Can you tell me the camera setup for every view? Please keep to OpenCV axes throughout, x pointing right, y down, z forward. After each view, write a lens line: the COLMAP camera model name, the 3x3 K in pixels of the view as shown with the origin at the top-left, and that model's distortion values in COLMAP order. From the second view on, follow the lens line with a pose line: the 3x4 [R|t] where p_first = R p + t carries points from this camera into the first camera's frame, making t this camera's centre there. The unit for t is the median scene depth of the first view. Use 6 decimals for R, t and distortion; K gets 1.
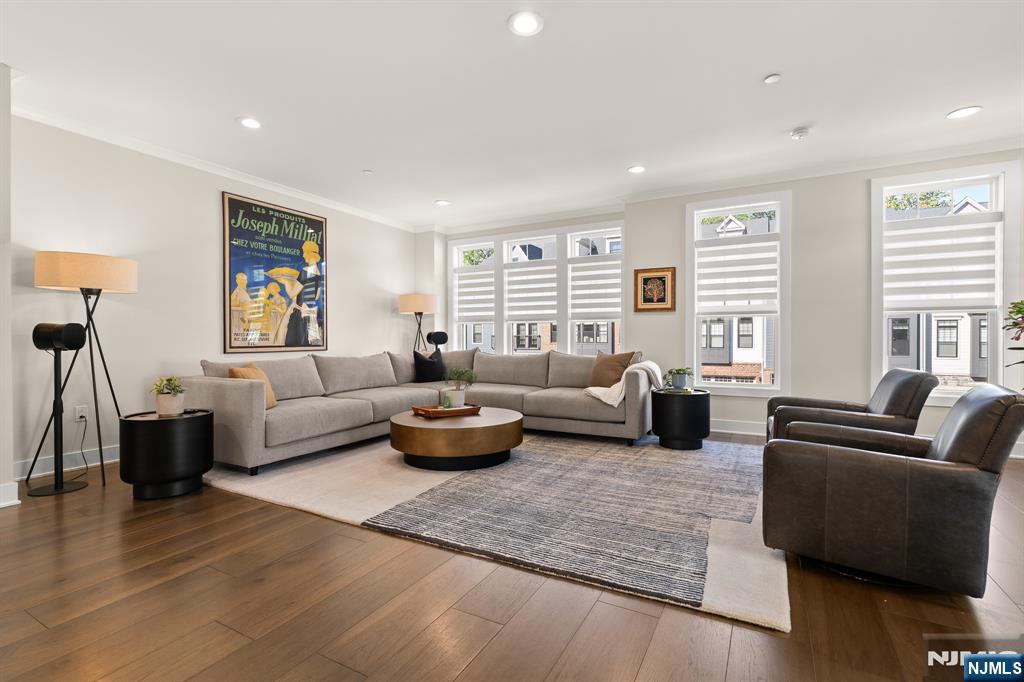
lens RADIAL K [[459.9, 0, 534.8], [0, 459.9, 339.8], [0, 0, 1]] dist [-0.000566, 0.000063]
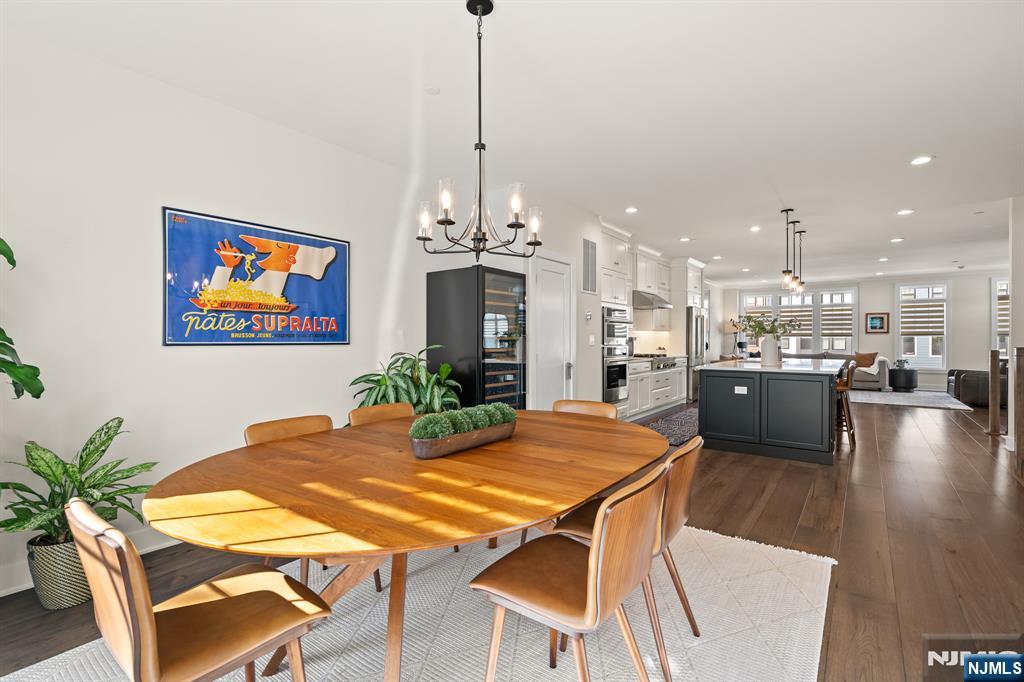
lens RADIAL K [[480.9, 0, 513.2], [0, 480.9, 344.1], [0, 0, 1]] dist [-0.020317, -0.000390]
pose [[0.987614, 0.004539, -0.156838, -1.127484], [-0.003772, 0.999979, 0.005192, -0.019135], [0.156858, -0.004536, 0.987611, -1.519700]]
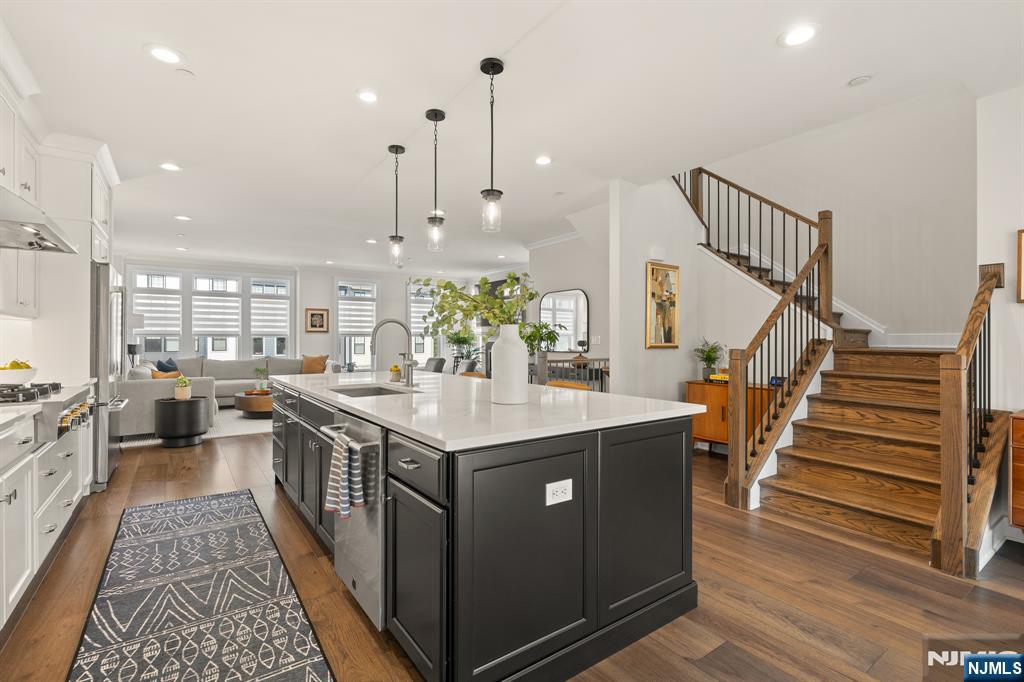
lens RADIAL K [[480.9, 0, 519.2], [0, 480.9, 341.6], [0, 0, 1]] dist [-0.020317, -0.000390]
pose [[0.443488, -0.004378, 0.896270, -1.153356], [0.001731, 0.999990, 0.004028, -0.035815], [-0.896279, -0.000235, 0.443491, -0.577771]]
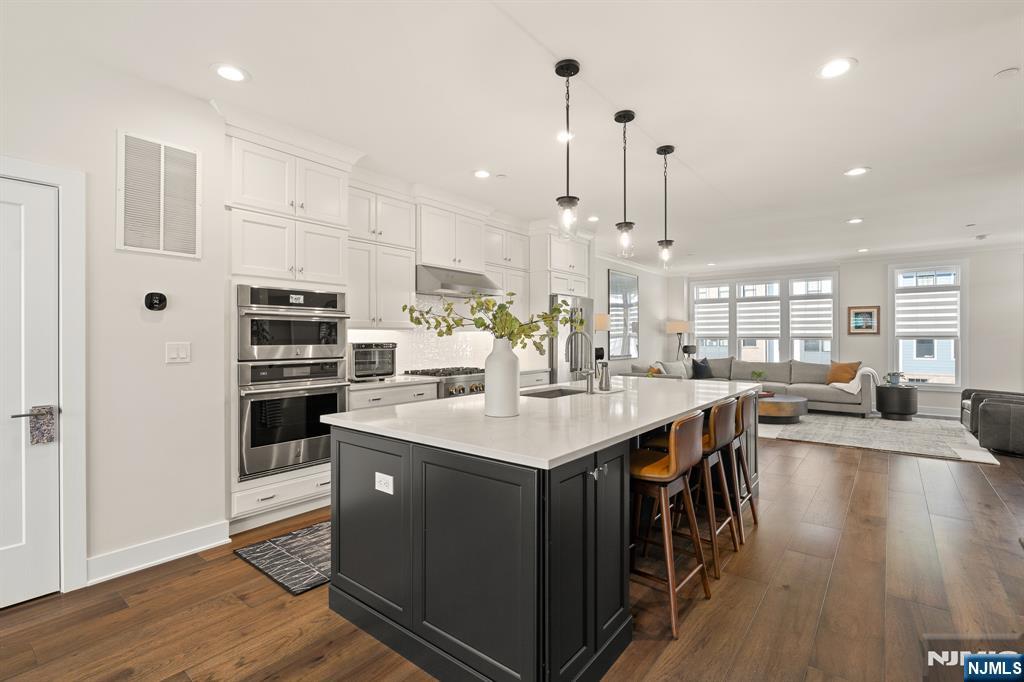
lens RADIAL K [[480.9, 0, 513.7], [0, 480.9, 339.6], [0, 0, 1]] dist [-0.020317, -0.000390]
pose [[0.982409, 0.005003, -0.186673, -0.627714], [-0.005510, 0.999982, -0.002196, -0.038319], [0.186659, 0.003186, 0.982420, -0.816761]]
